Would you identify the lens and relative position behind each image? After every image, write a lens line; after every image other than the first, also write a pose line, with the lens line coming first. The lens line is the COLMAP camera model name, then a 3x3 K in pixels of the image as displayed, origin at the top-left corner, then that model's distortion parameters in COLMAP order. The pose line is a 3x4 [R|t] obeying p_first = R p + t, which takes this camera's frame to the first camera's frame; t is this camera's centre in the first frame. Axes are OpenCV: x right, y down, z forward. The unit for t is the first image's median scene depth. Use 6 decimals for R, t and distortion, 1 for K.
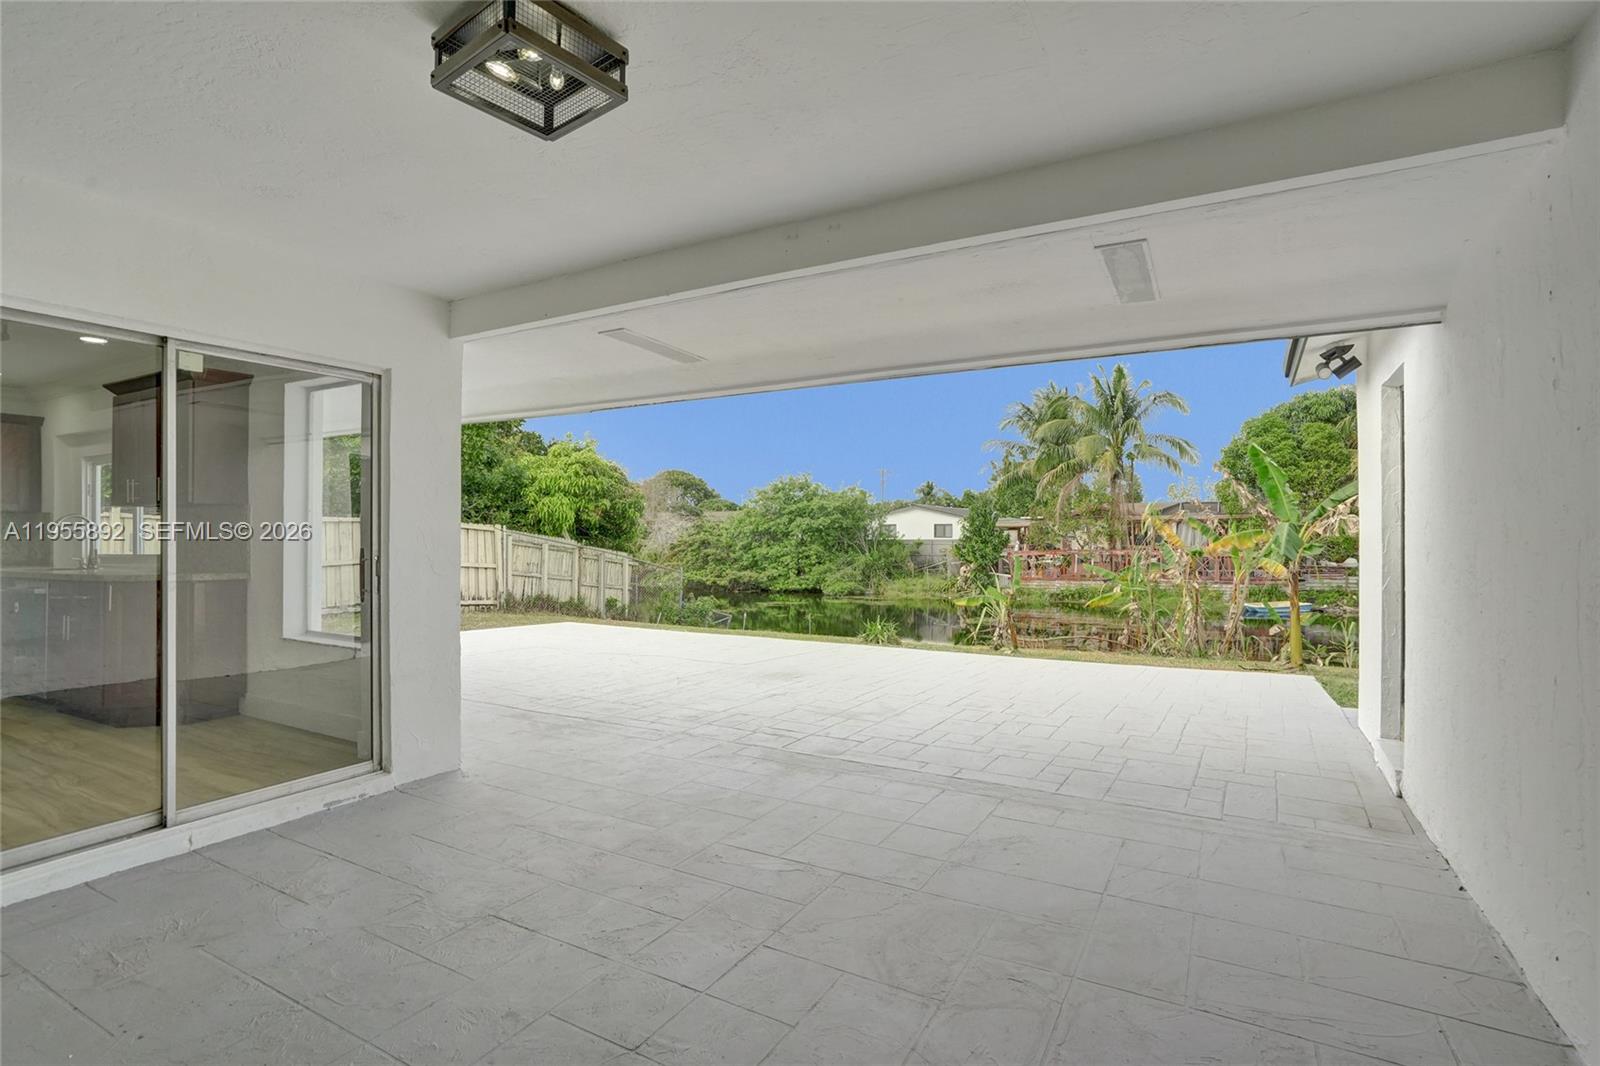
lens RADIAL K [[773.9, 0, 804.7], [0, 773.9, 552.3], [0, 0, 1]] dist [-0.064871, 0.045728]
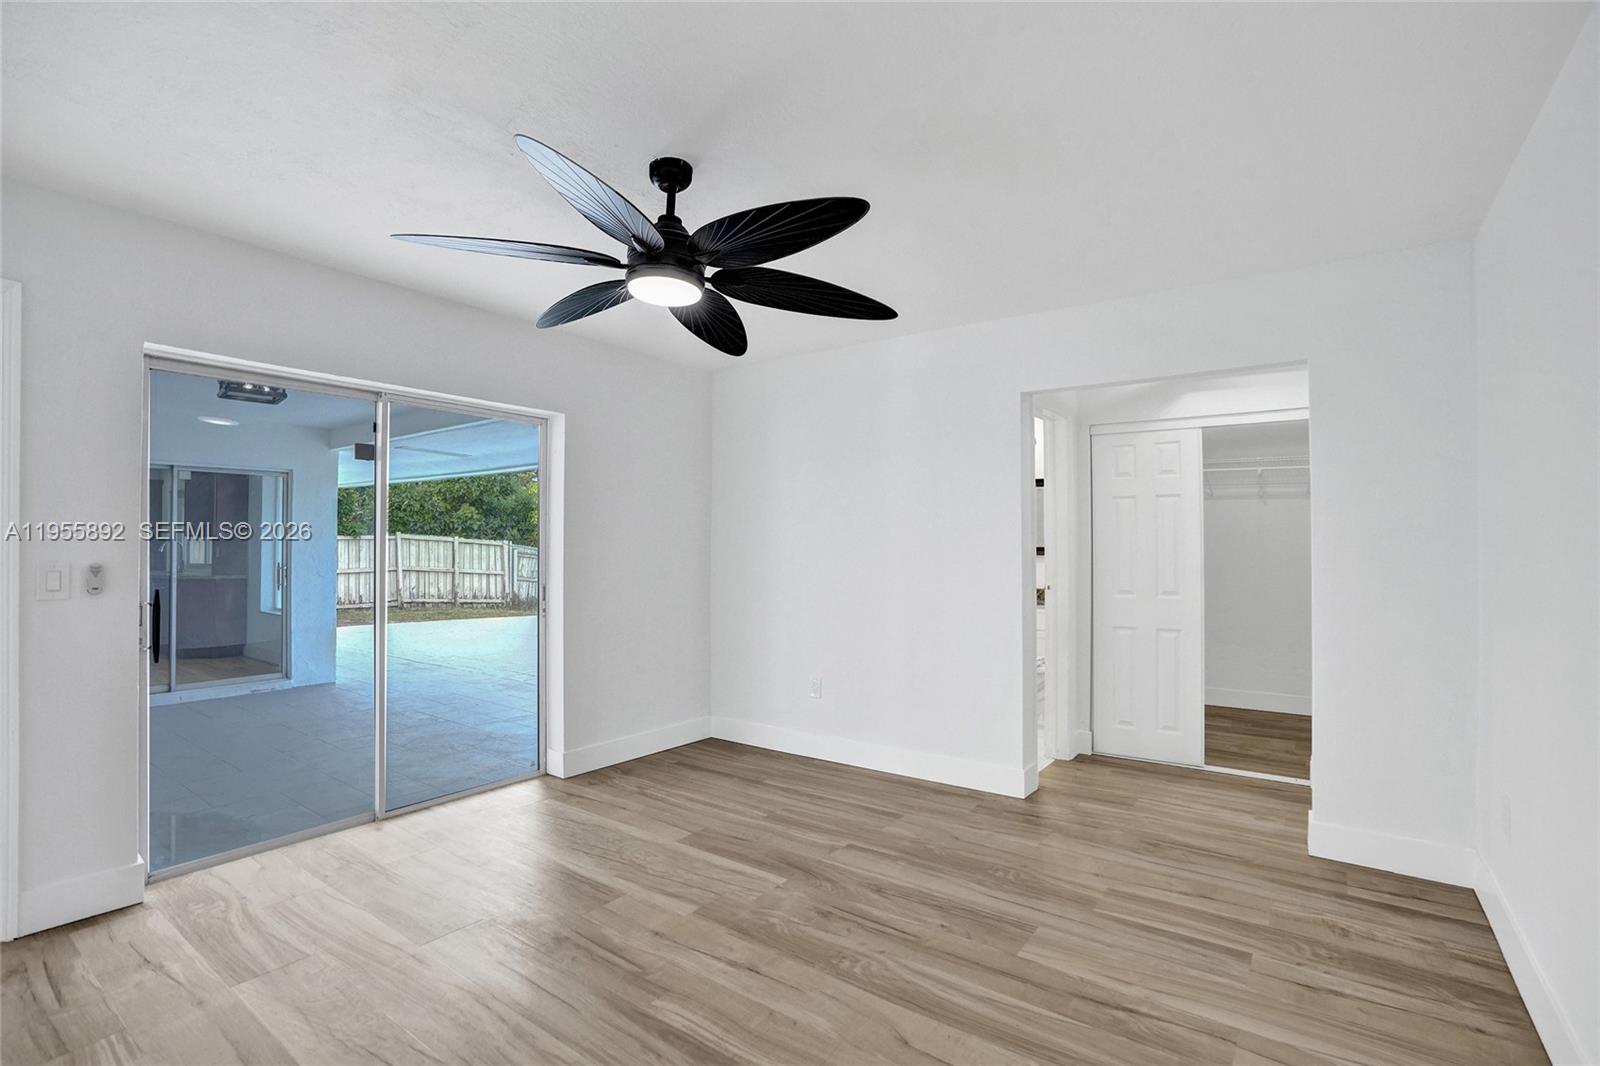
lens RADIAL K [[744.1, 0, 801.5], [0, 744.1, 539.1], [0, 0, 1]] dist [-0.074154, 0.031562]
pose [[0.993274, -0.001707, -0.115772, 0.095714], [-0.001844, 0.999531, -0.030554, -0.000753], [0.115769, 0.030562, 0.992806, -0.066937]]
